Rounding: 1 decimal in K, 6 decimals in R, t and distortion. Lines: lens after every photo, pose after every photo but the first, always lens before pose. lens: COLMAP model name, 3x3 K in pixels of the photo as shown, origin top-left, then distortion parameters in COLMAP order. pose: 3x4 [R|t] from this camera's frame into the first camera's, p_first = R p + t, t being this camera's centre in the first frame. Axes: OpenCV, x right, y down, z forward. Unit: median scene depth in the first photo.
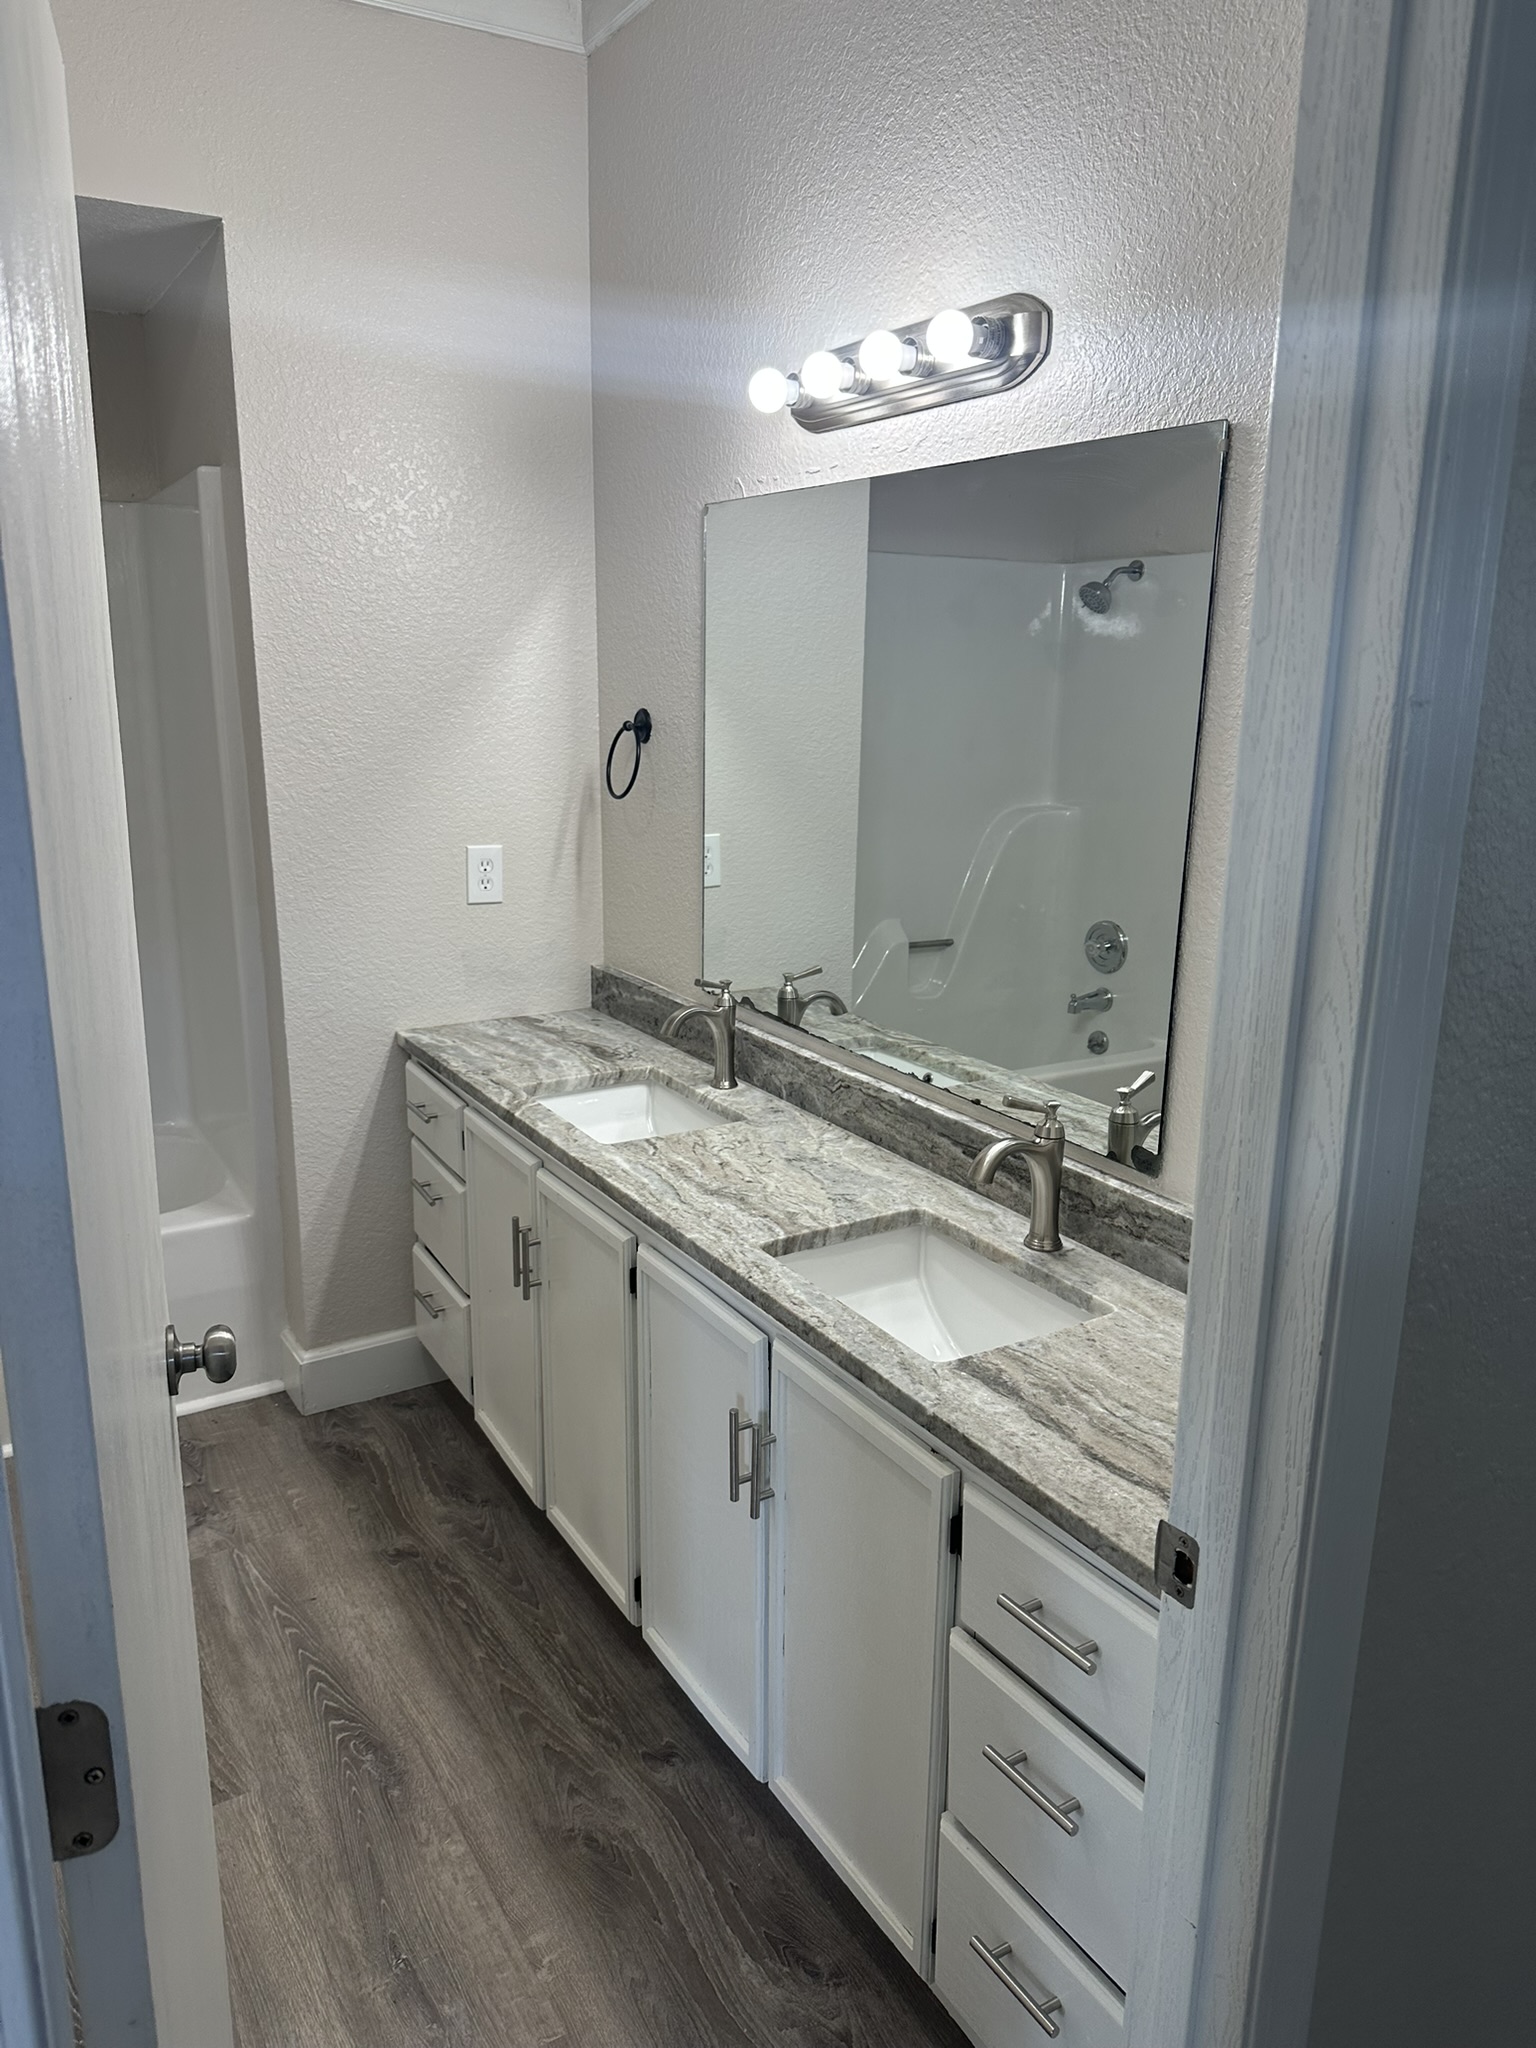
lens RADIAL K [[1449.7, 0, 768.7], [0, 1449.7, 1022.2], [0, 0, 1]] dist [0.006388, -0.009905]
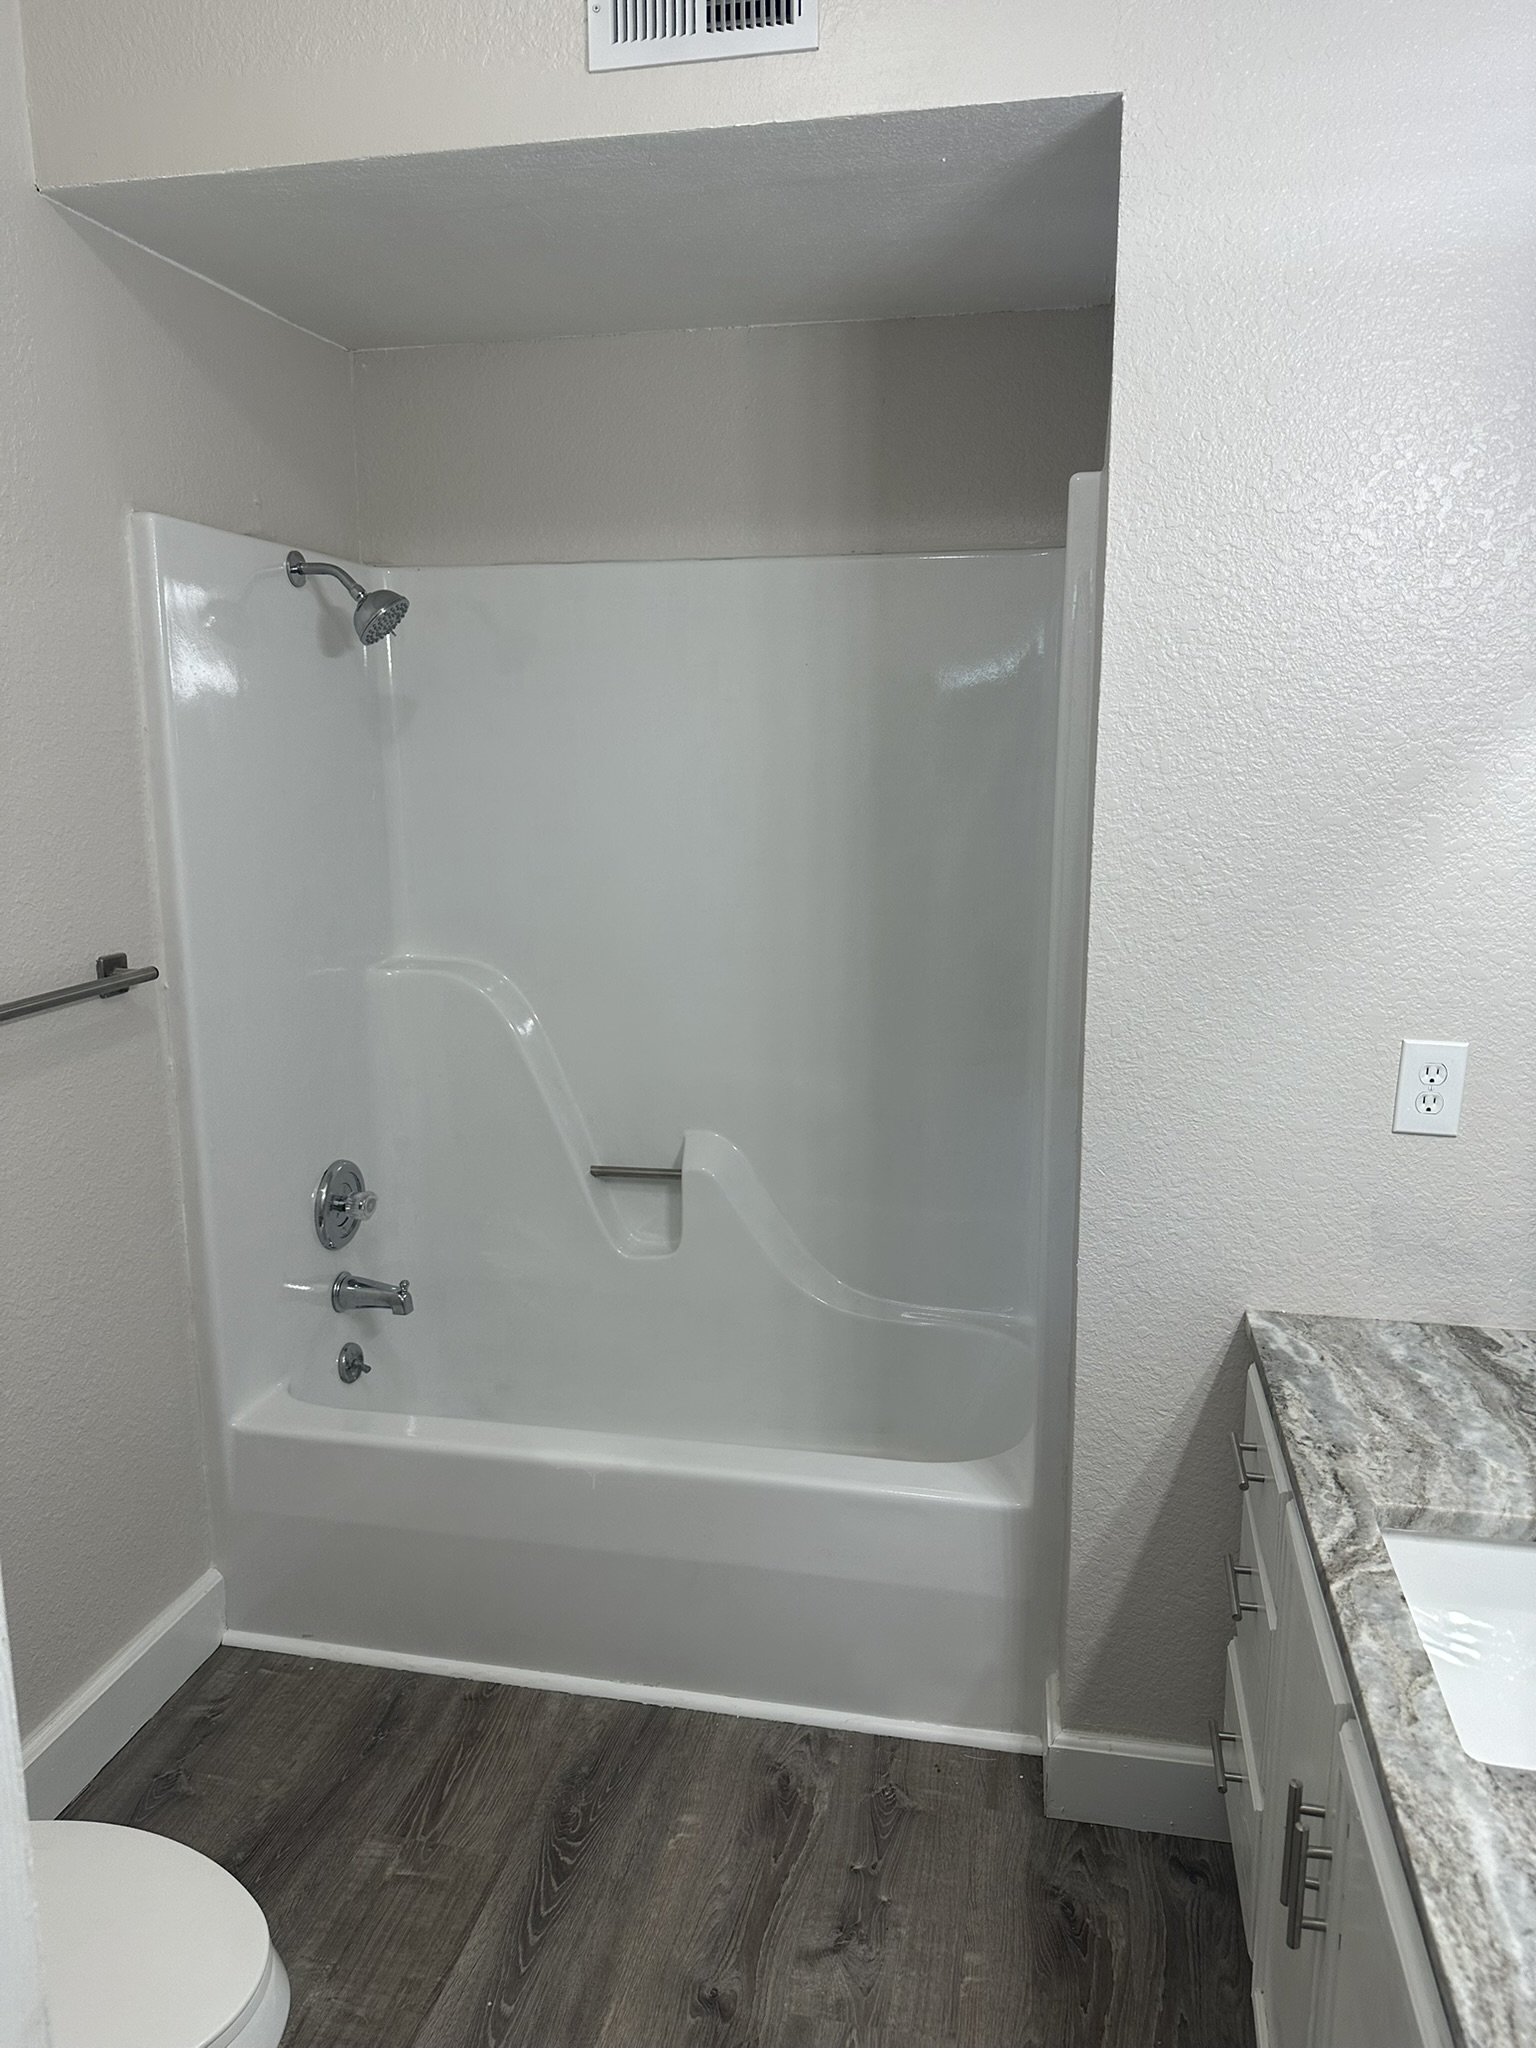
lens RADIAL K [[1449.7, 0, 770.3], [0, 1449.7, 1023.9], [0, 0, 1]] dist [0.006388, -0.009905]
pose [[0.733218, 0.117082, -0.669838, 0.005281], [-0.151709, 0.988402, 0.006700, -0.094072], [0.662854, 0.096708, 0.742477, 0.377218]]
